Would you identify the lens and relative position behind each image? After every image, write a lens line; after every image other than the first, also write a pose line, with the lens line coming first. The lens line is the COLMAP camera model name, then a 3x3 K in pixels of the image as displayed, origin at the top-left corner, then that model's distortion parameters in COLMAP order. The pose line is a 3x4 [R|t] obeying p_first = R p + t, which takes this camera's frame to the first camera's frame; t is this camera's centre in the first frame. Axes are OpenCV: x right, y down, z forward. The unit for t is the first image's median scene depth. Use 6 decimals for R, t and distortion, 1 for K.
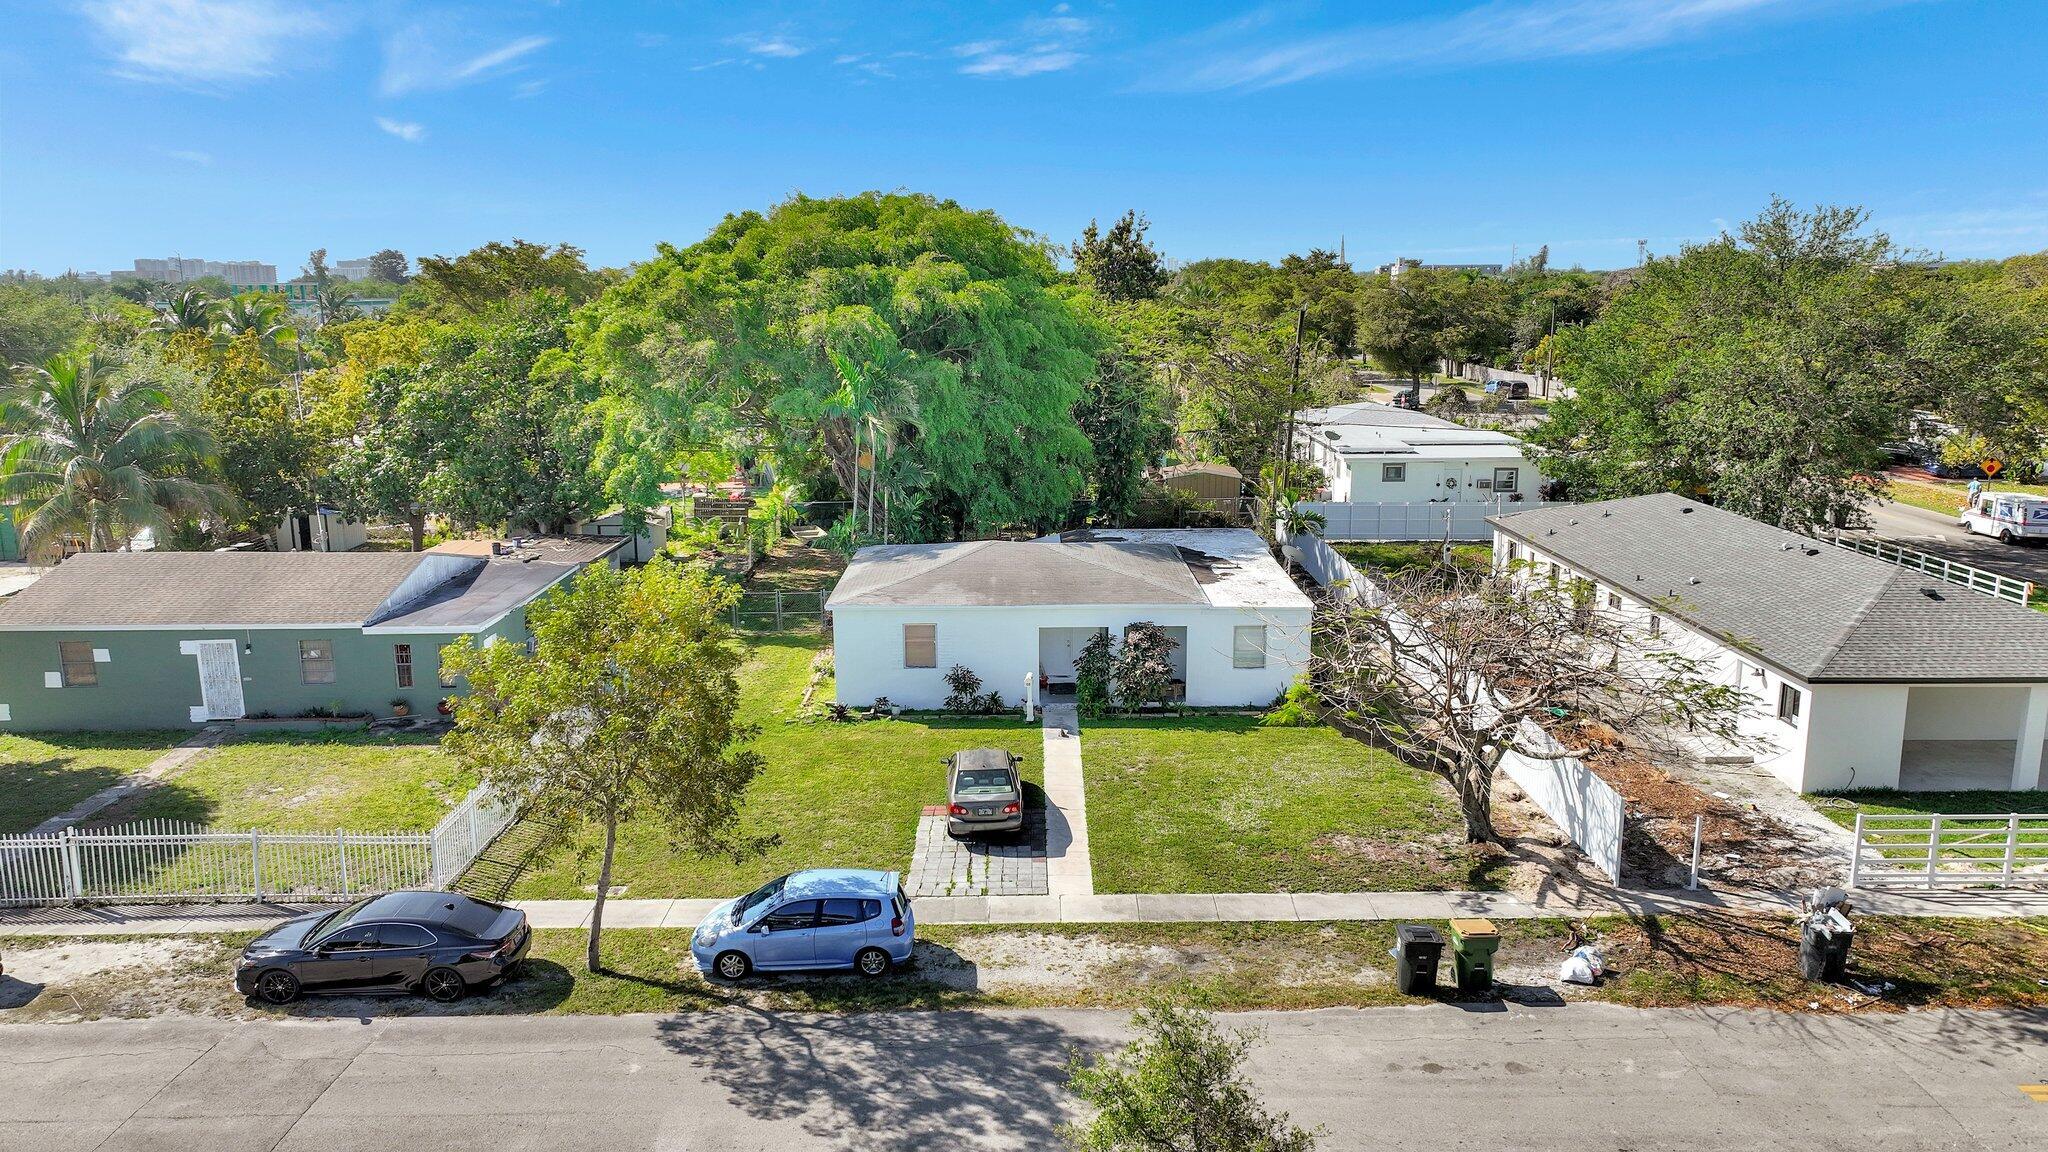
lens RADIAL K [[1457.8, 0, 1024.0], [0, 1457.8, 576.0], [0, 0, 1]] dist [0.004702, 0.002925]
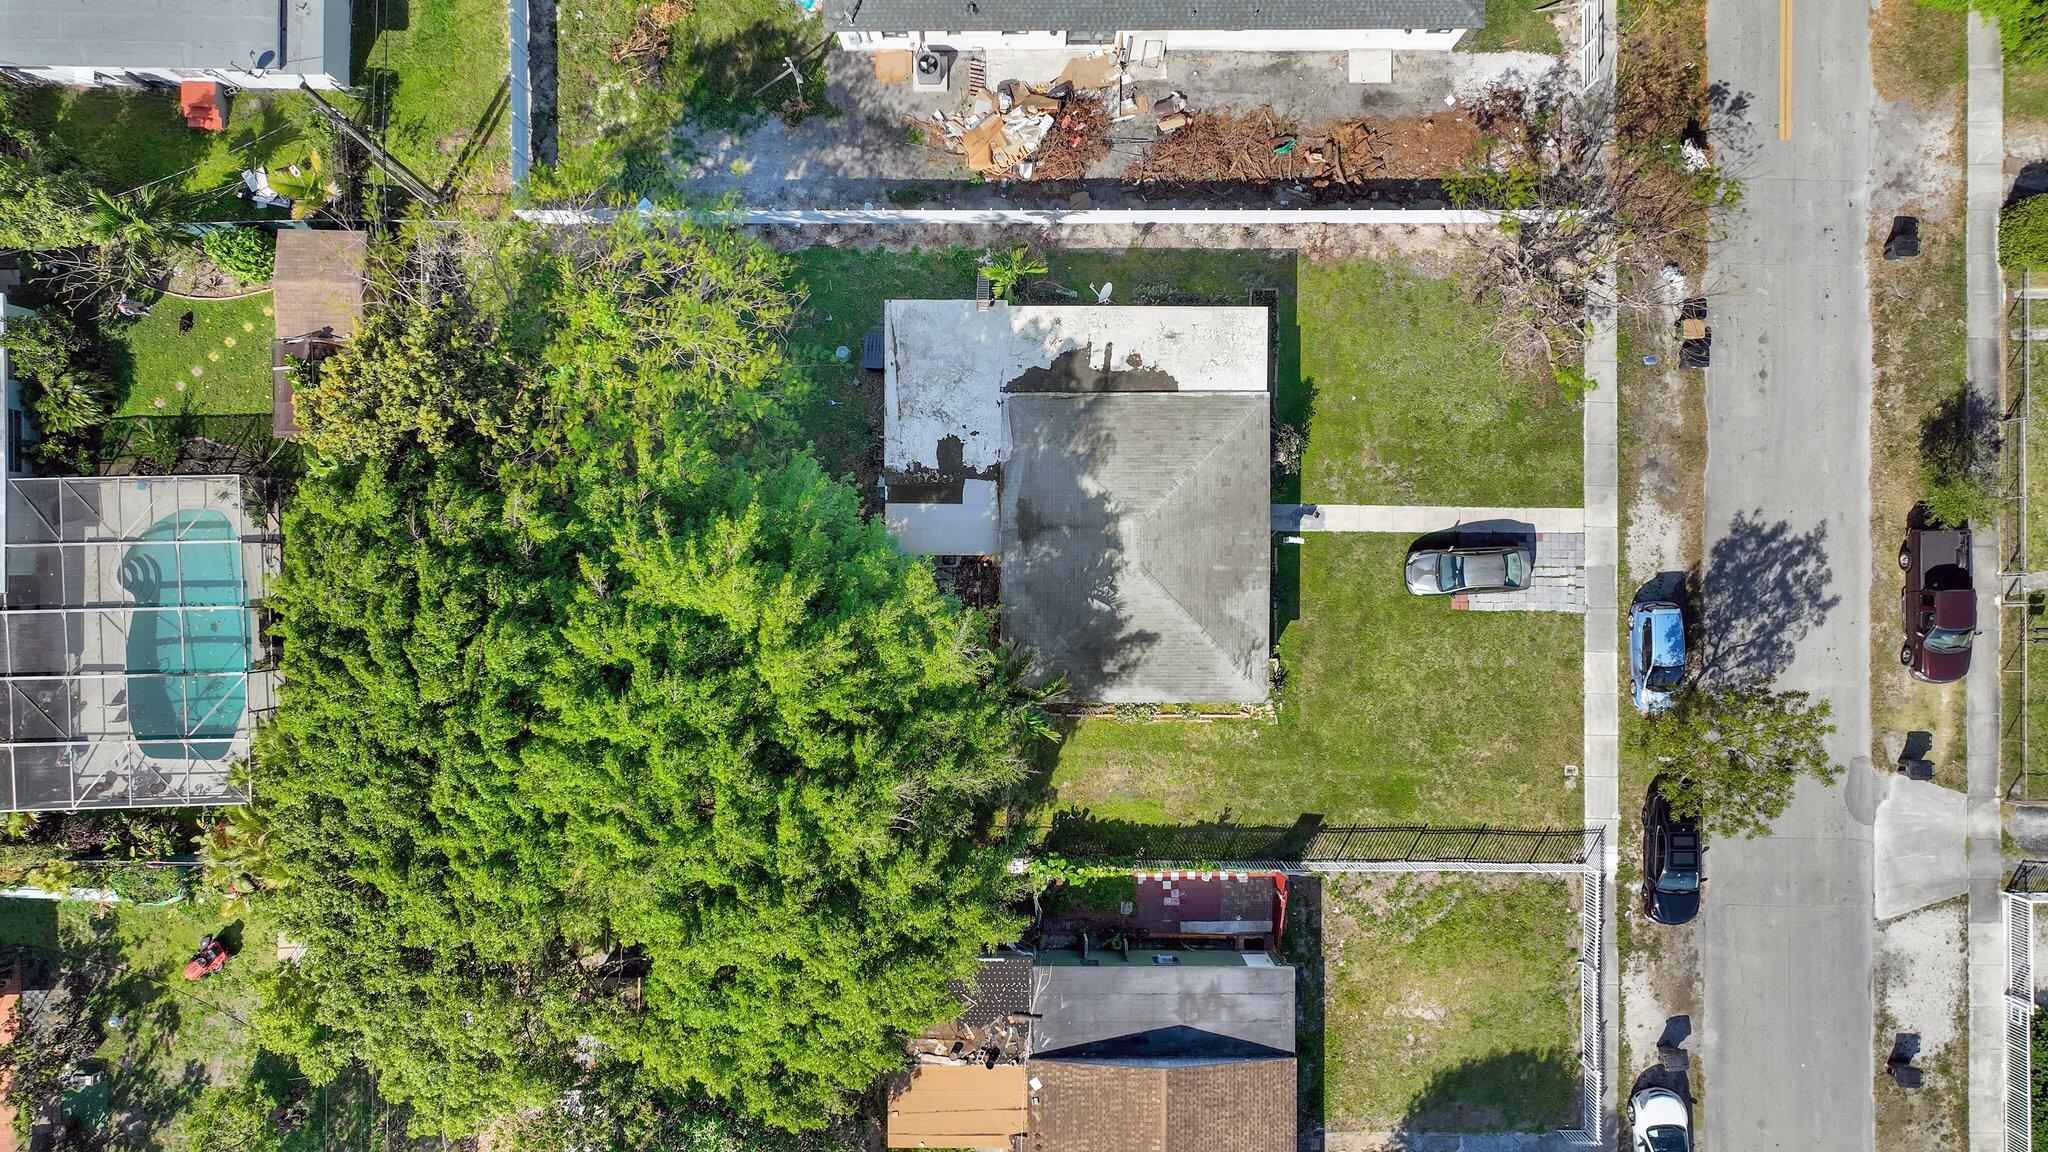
lens RADIAL K [[1457.8, 0, 1024.0], [0, 1457.8, 576.0], [0, 0, 1]] dist [0.004702, 0.002925]
pose [[0.007287, -0.999973, -0.000861, -0.039790], [0.199513, 0.000610, 0.979895, -1.689498], [-0.979868, -0.007312, 0.199512, 1.295771]]
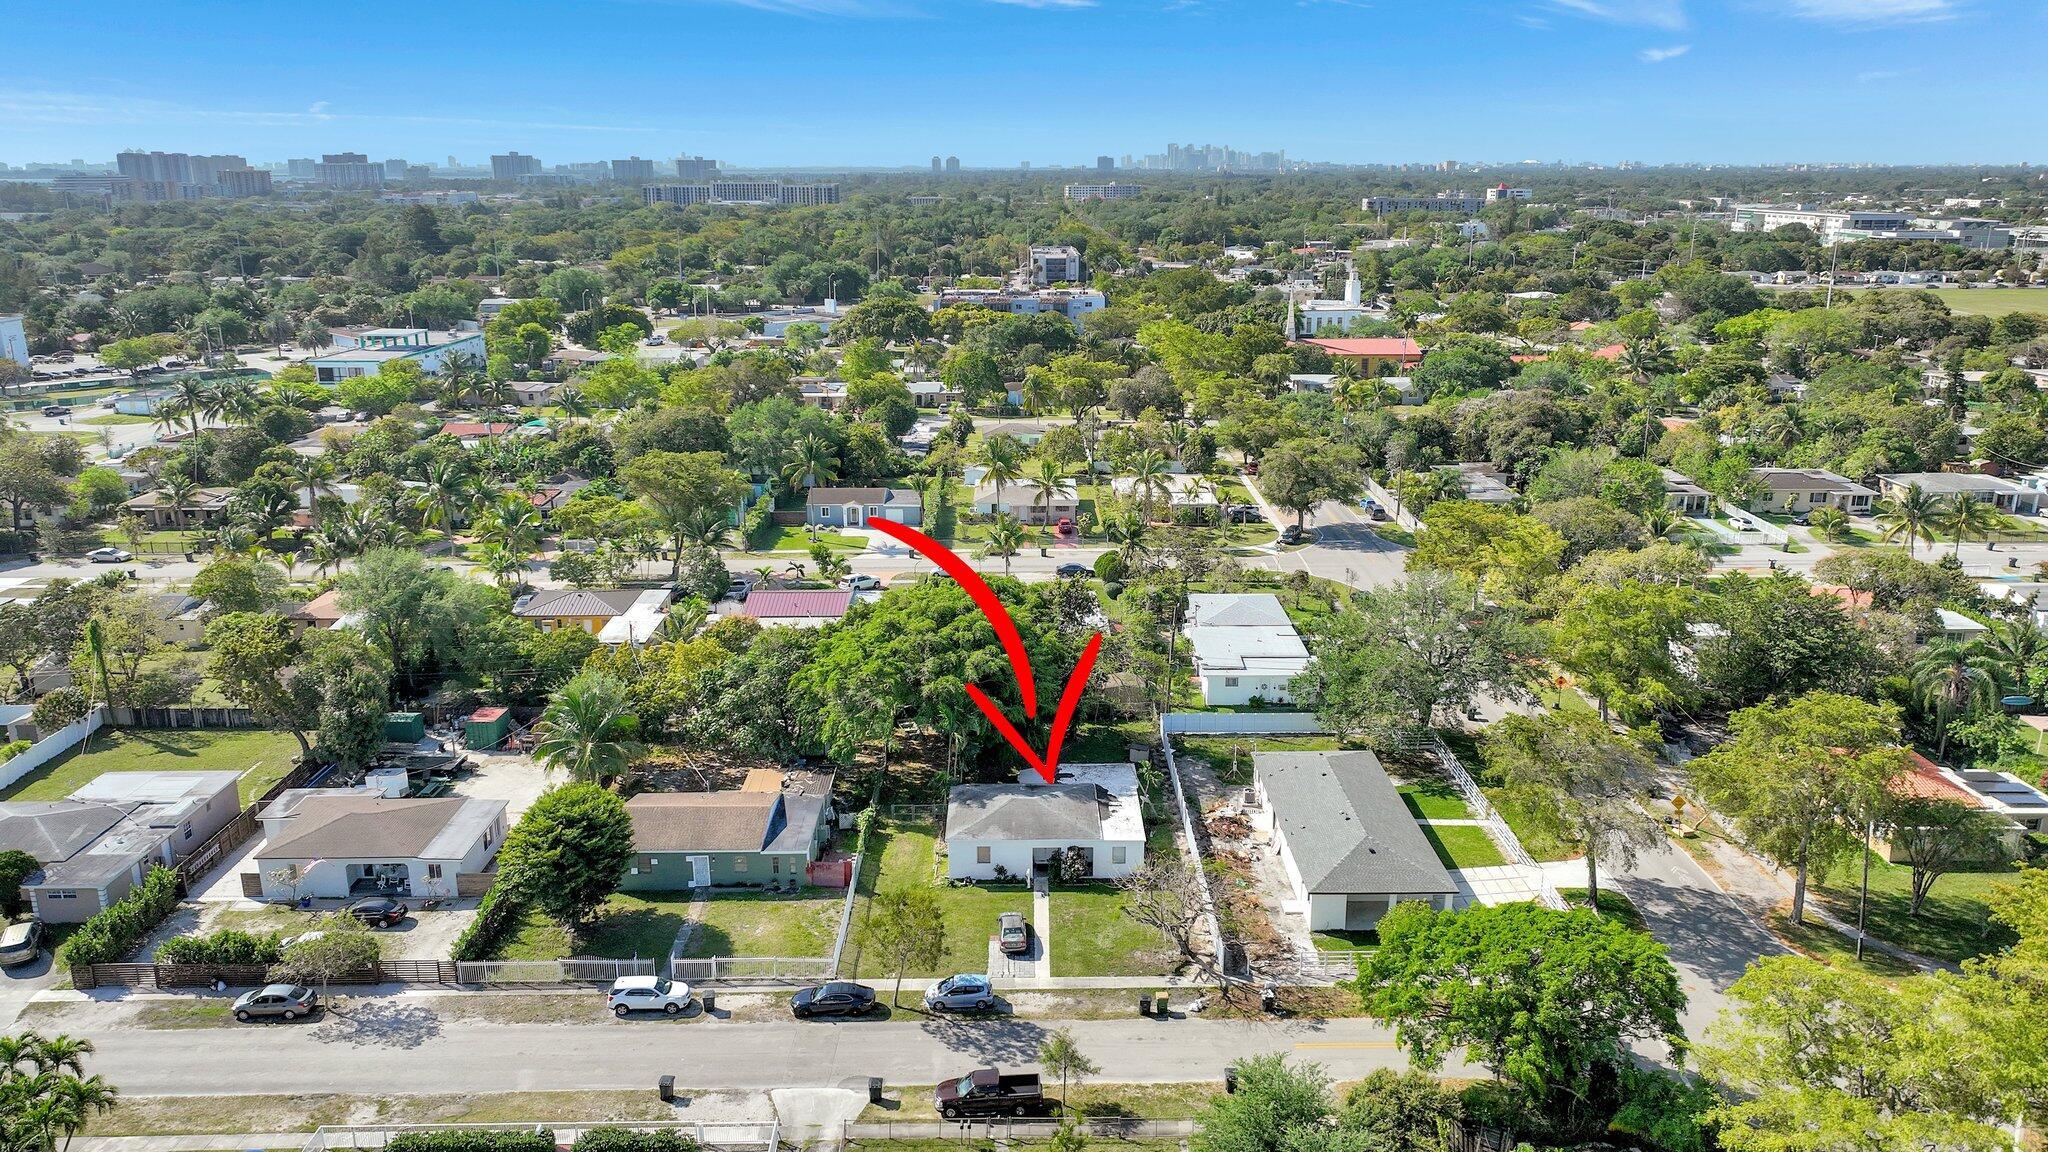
lens RADIAL K [[1470.6, 0, 1024.0], [0, 1470.6, 576.0], [0, 0, 1]] dist [0.005998, 0.002770]
pose [[0.999998, 0.000217, 0.002133, -0.012723], [-0.000371, 0.997342, 0.072856, -0.819456], [-0.002112, -0.072856, 0.997340, -1.951347]]
